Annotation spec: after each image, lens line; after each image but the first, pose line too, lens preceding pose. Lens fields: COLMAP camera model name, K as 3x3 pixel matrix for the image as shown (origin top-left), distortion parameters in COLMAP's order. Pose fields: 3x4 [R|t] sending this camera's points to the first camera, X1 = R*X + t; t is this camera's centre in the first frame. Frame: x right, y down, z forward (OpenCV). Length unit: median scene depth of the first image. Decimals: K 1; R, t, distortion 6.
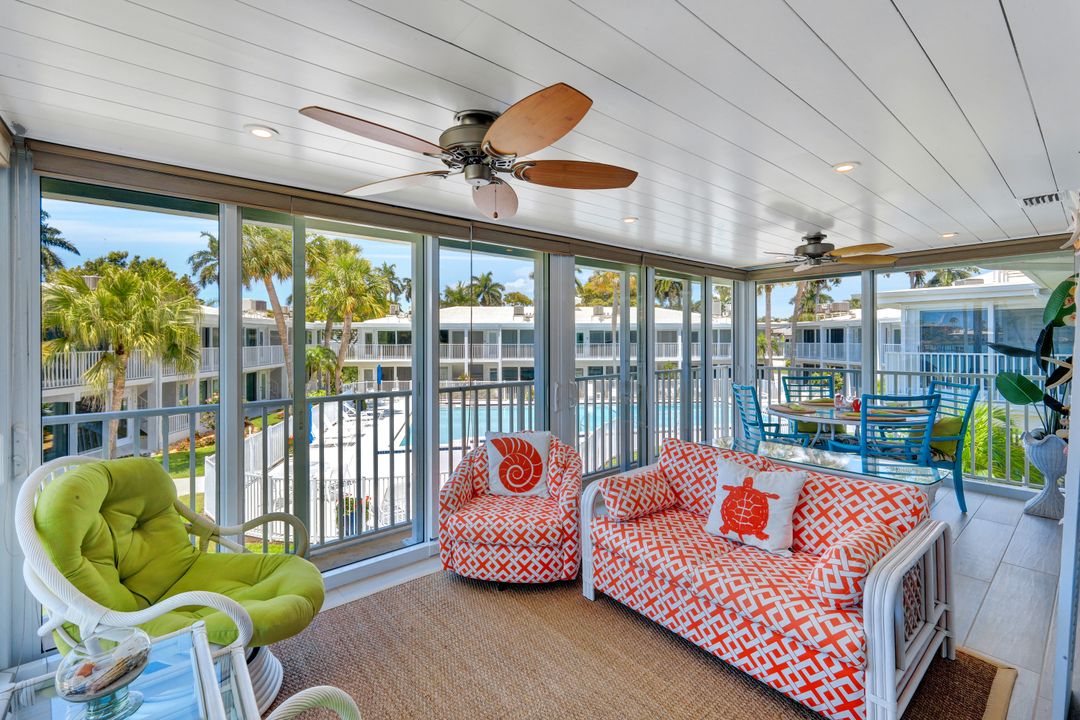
lens RADIAL K [[472.7, 0, 528.9], [0, 472.7, 336.9], [0, 0, 1]] dist [0.002267, 0.000070]
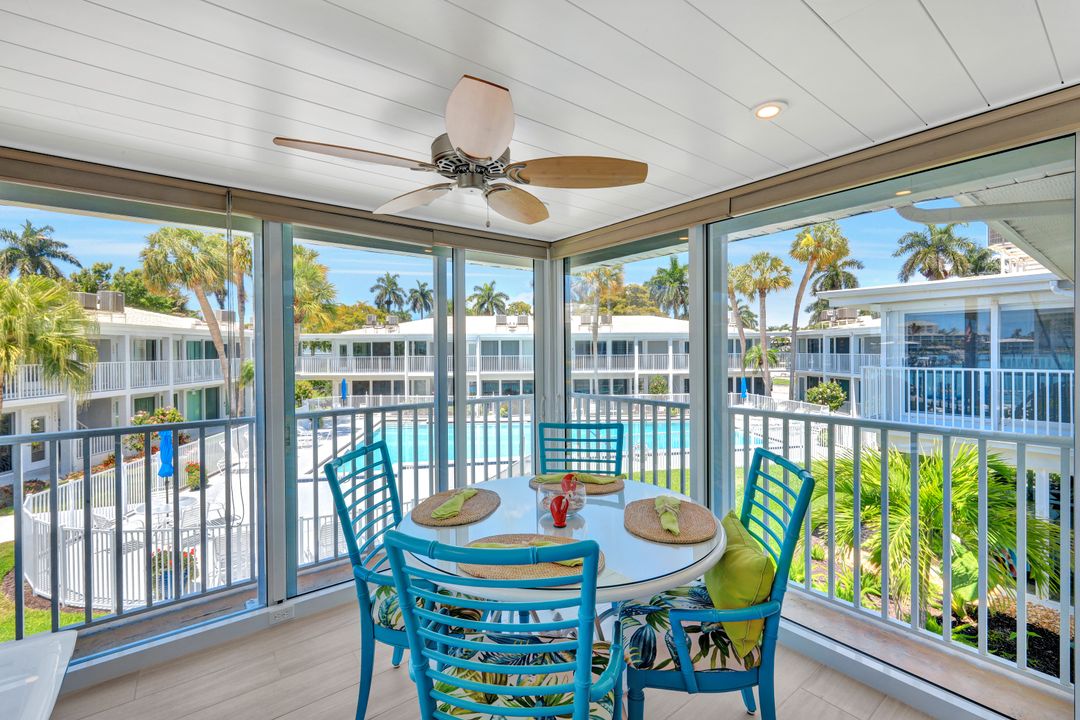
lens RADIAL K [[475.8, 0, 533.5], [0, 475.8, 345.7], [0, 0, 1]] dist [-0.003285, -0.000021]
pose [[0.999467, -0.004284, -0.032350, 0.088408], [0.004148, 0.999982, -0.004248, -0.000610], [0.032368, 0.004112, 0.999468, 0.072631]]
